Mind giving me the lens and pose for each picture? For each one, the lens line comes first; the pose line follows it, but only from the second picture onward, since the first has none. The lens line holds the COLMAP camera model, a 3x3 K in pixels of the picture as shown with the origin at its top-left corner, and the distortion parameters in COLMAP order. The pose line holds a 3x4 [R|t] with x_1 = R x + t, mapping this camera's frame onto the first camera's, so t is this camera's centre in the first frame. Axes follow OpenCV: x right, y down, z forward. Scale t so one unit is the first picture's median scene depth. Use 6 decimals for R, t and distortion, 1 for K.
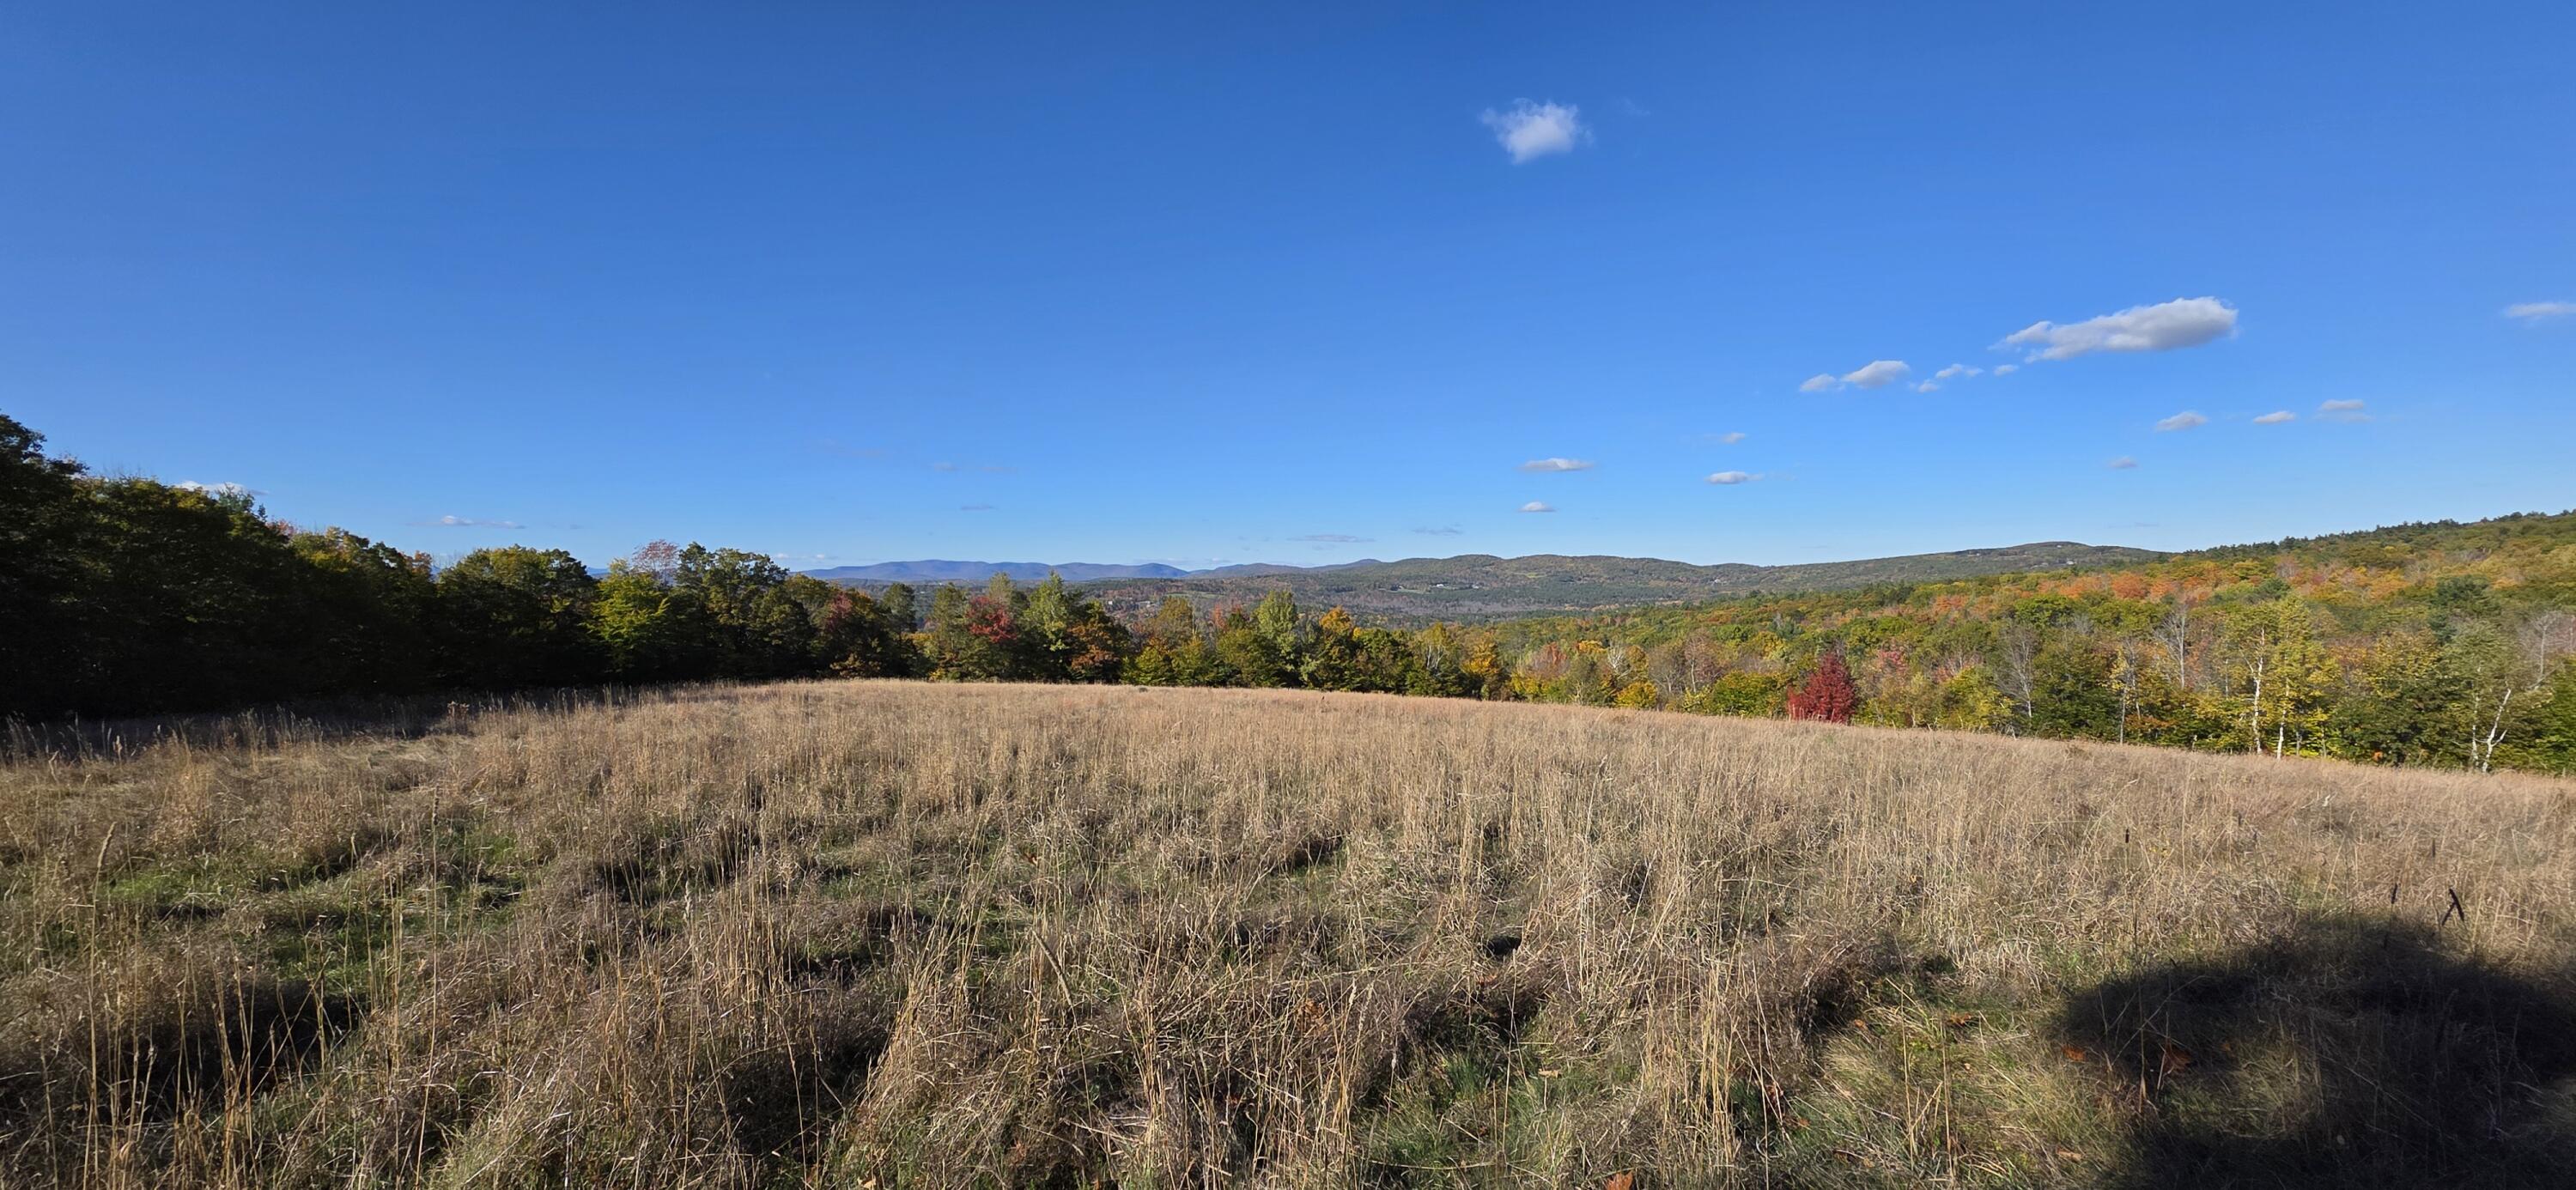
lens RADIAL K [[1030.5, 0, 1286.0], [0, 1030.5, 585.0], [0, 0, 1]] dist [0.004432, -0.001038]
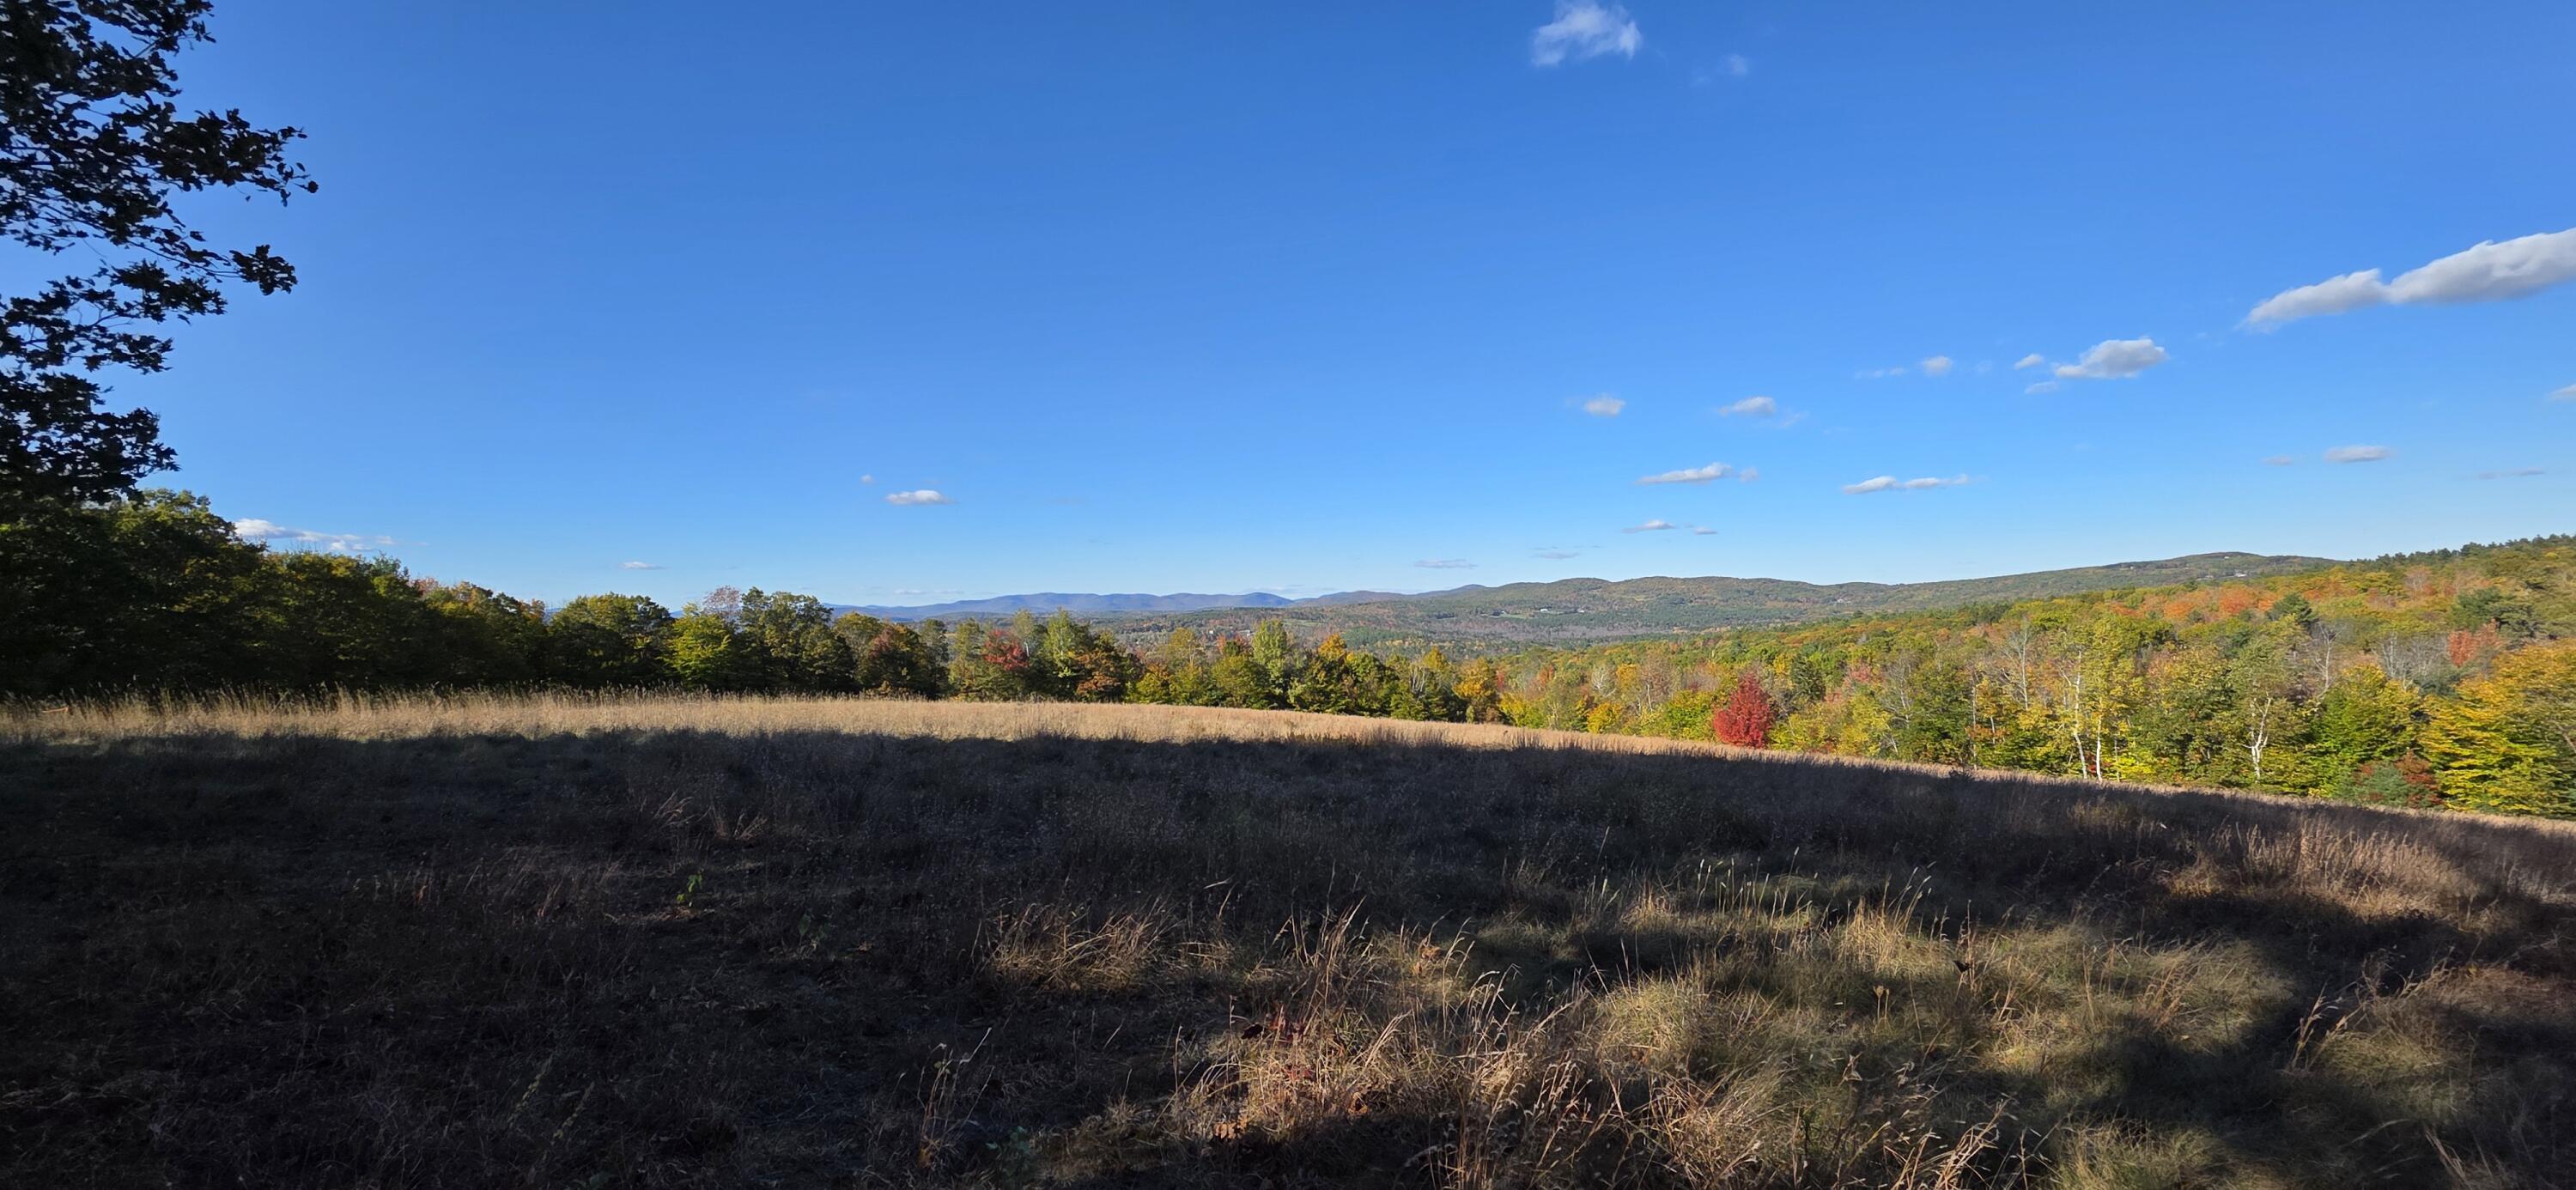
lens RADIAL K [[1030.5, 0, 1291.6], [0, 1030.5, 596.5], [0, 0, 1]] dist [0.004432, -0.001038]
pose [[0.994511, -0.016807, -0.103278, 0.175464], [0.015223, 0.999754, -0.016108, -0.003042], [0.103523, 0.014447, 0.994522, -0.118459]]
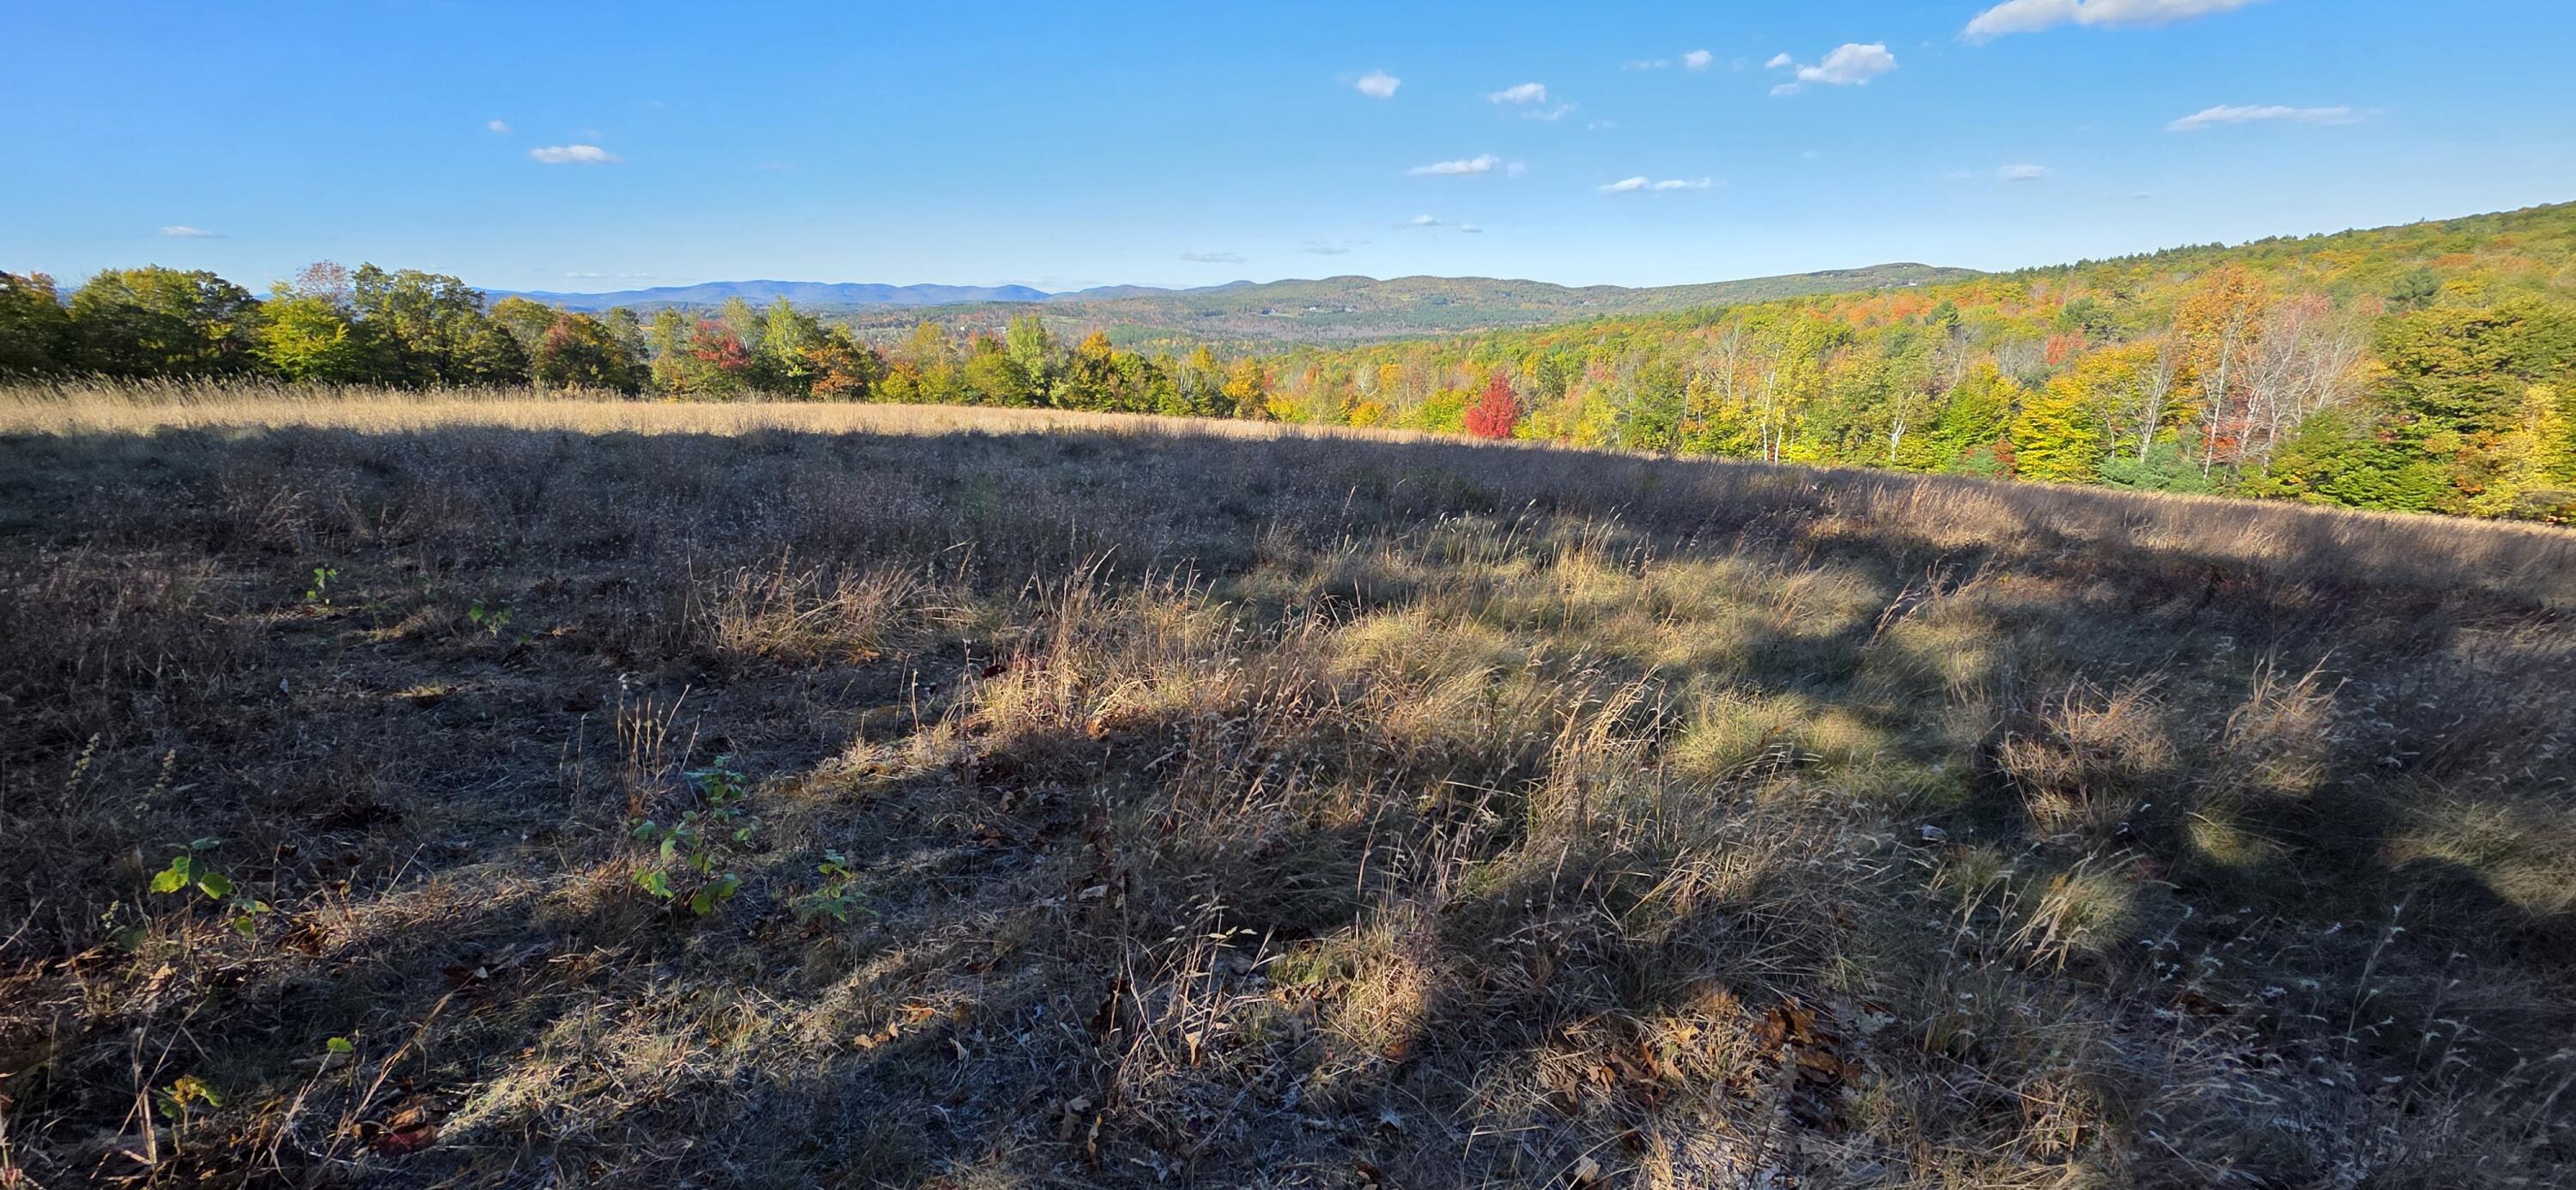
lens RADIAL K [[1030.5, 0, 1298.0], [0, 1030.5, 608.2], [0, 0, 1]] dist [0.004432, -0.001038]
pose [[0.992482, -0.036112, 0.116939, 0.176776], [0.002001, 0.960138, 0.279519, -0.000327], [-0.122371, -0.277183, 0.952992, -0.117599]]
